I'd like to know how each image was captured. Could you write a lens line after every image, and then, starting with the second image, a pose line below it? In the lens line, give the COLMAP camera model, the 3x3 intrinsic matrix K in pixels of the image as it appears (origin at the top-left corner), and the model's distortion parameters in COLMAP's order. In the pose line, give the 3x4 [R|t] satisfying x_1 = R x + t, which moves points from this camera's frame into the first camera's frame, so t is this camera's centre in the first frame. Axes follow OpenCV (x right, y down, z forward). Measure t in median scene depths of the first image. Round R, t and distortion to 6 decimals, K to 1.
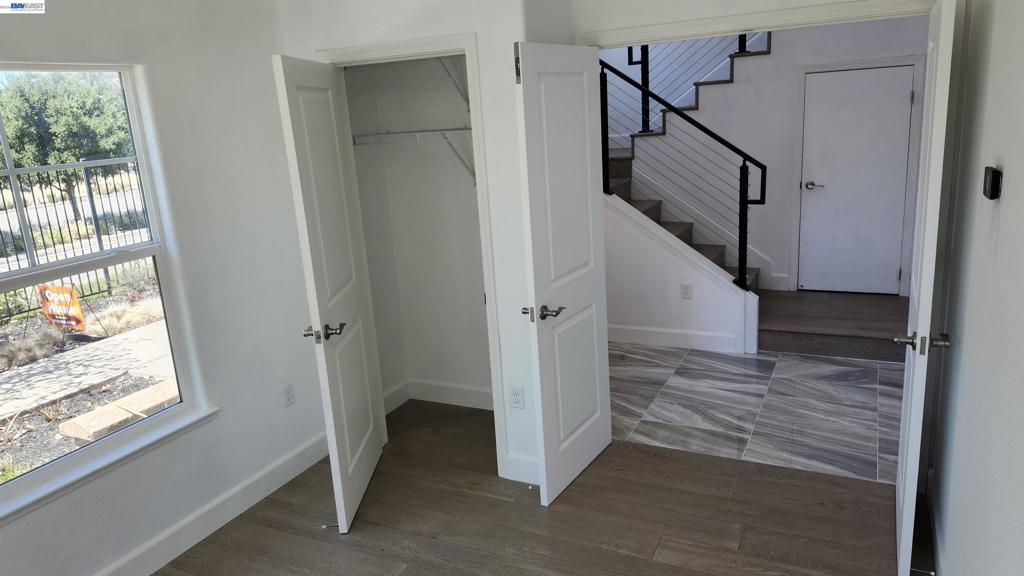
lens RADIAL K [[708.3, 0, 505.5], [0, 708.3, 287.0], [0, 0, 1]] dist [0.129593, -0.183609]
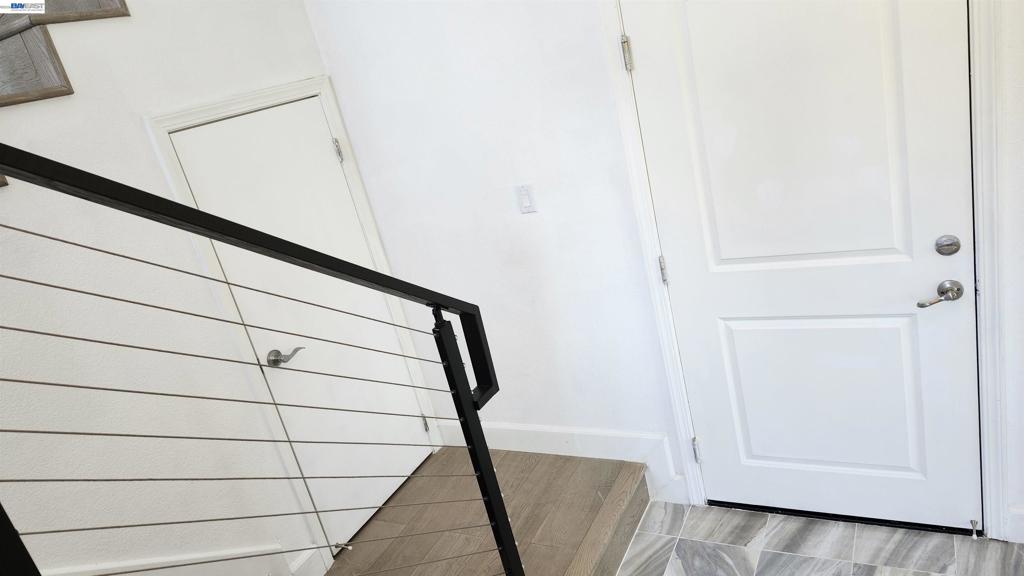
lens RADIAL K [[708.3, 0, 505.5], [0, 708.3, 287.0], [0, 0, 1]] dist [0.129593, -0.183609]
pose [[0.041580, -0.266597, 0.962911, -0.007534], [0.462542, 0.859388, 0.217962, -0.228123], [-0.885622, 0.436323, 0.159045, 0.831255]]
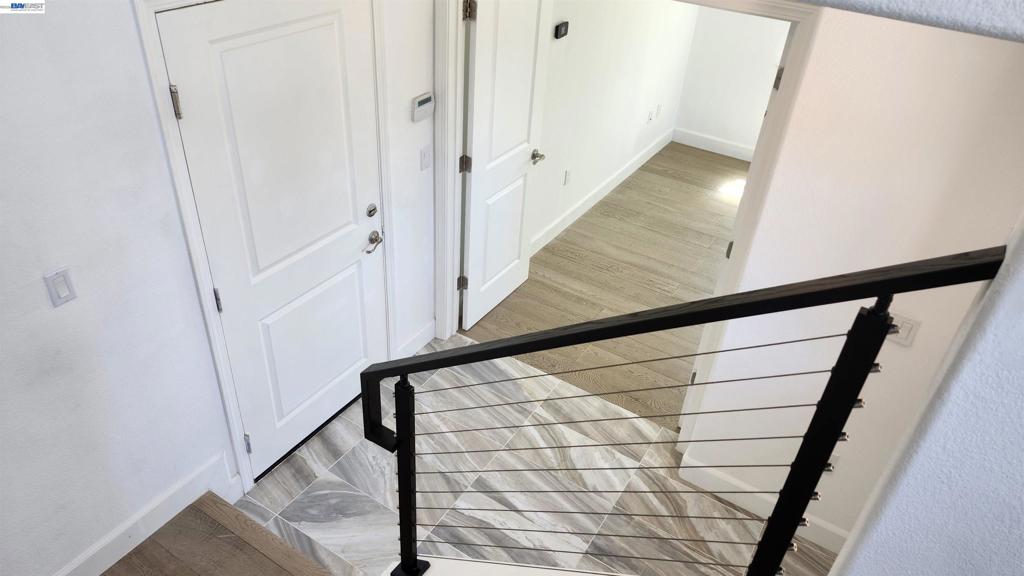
lens RADIAL K [[708.3, 0, 505.5], [0, 708.3, 287.0], [0, 0, 1]] dist [0.129593, -0.183609]
pose [[-0.994640, -0.050456, 0.090254, 0.222436], [0.033123, 0.671390, 0.740364, -0.460488], [-0.097952, 0.739385, -0.666120, 1.122389]]
